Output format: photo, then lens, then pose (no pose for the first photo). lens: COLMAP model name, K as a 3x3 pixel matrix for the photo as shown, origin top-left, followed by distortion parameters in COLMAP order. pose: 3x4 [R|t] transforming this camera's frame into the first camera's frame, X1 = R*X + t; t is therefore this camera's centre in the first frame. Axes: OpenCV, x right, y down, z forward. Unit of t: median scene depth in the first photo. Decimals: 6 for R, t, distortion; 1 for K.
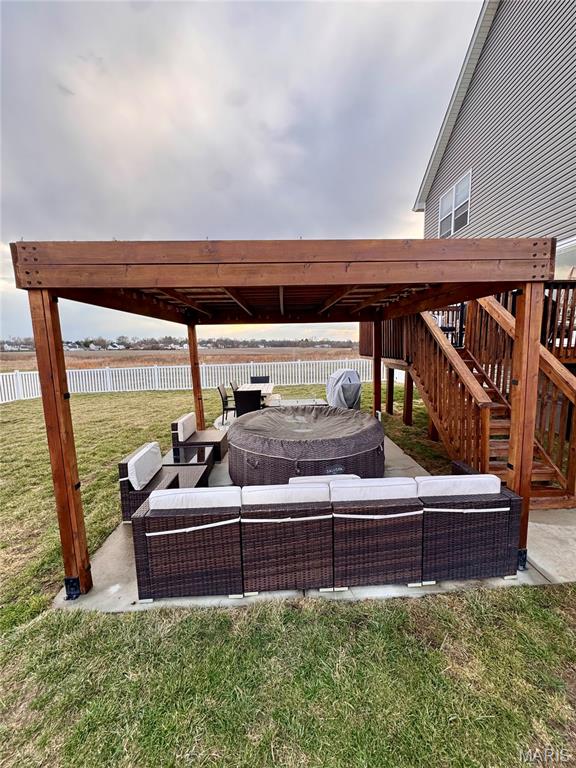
lens RADIAL K [[308.7, 0, 284.8], [0, 308.7, 368.1], [0, 0, 1]] dist [0.000703, 0.000089]
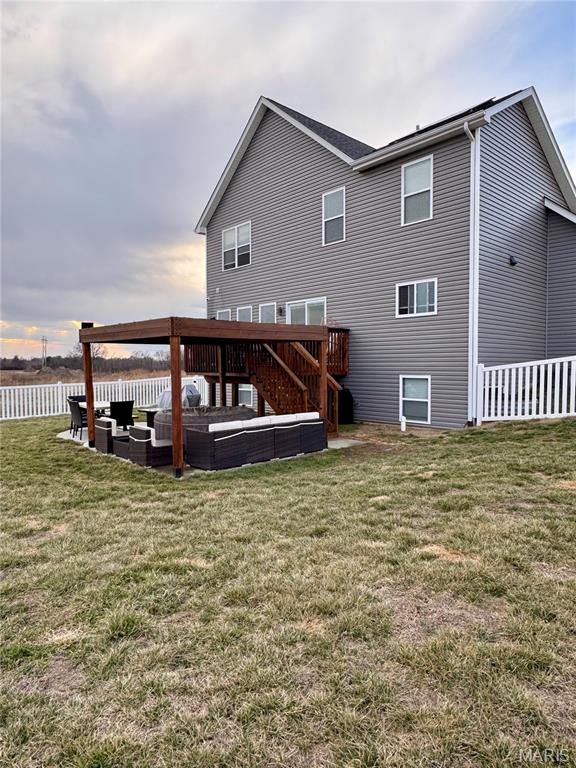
lens RADIAL K [[480.9, 0, 288.0], [0, 480.9, 384.0], [0, 0, 1]] dist [-0.003733, 0.000186]
pose [[0.745311, -0.034795, 0.665808, -0.579145], [0.053092, 0.998563, -0.007248, 0.029316], [-0.664599, 0.040751, 0.746088, -0.498149]]
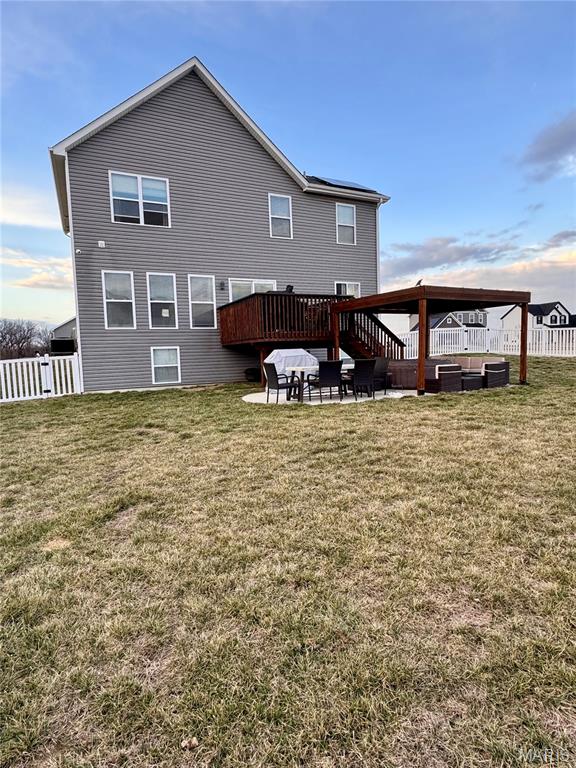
lens RADIAL K [[434.9, 0, 288.0], [0, 434.9, 384.0], [0, 0, 1]] dist [0.000706, -0.000271]
pose [[-0.433888, -0.052154, 0.899456, -1.032421], [0.096270, 0.989924, 0.103839, -0.029210], [-0.895809, 0.131646, -0.424496, 1.362357]]
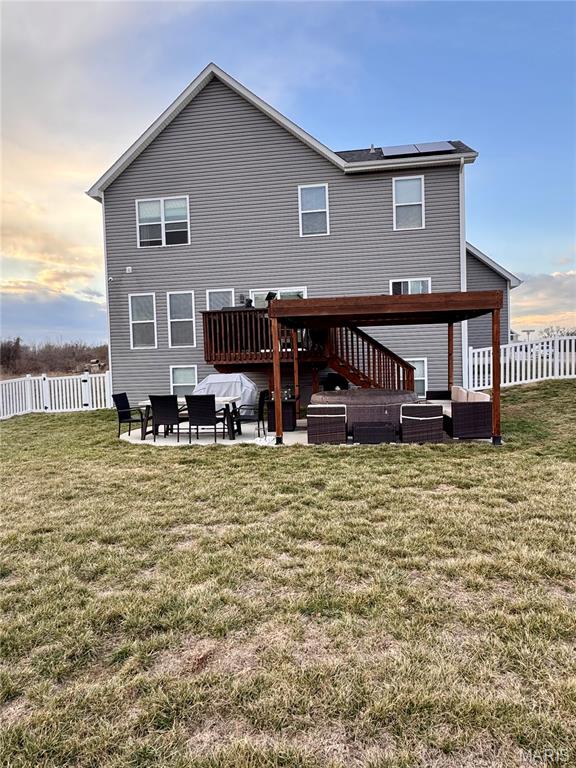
lens RADIAL K [[480.9, 0, 288.0], [0, 480.9, 384.0], [0, 0, 1]] dist [-0.003733, 0.000186]
pose [[0.152689, -0.055585, 0.986710, -1.061727], [0.101143, 0.994053, 0.040348, -0.007117], [-0.983085, 0.093638, 0.157403, 0.437320]]
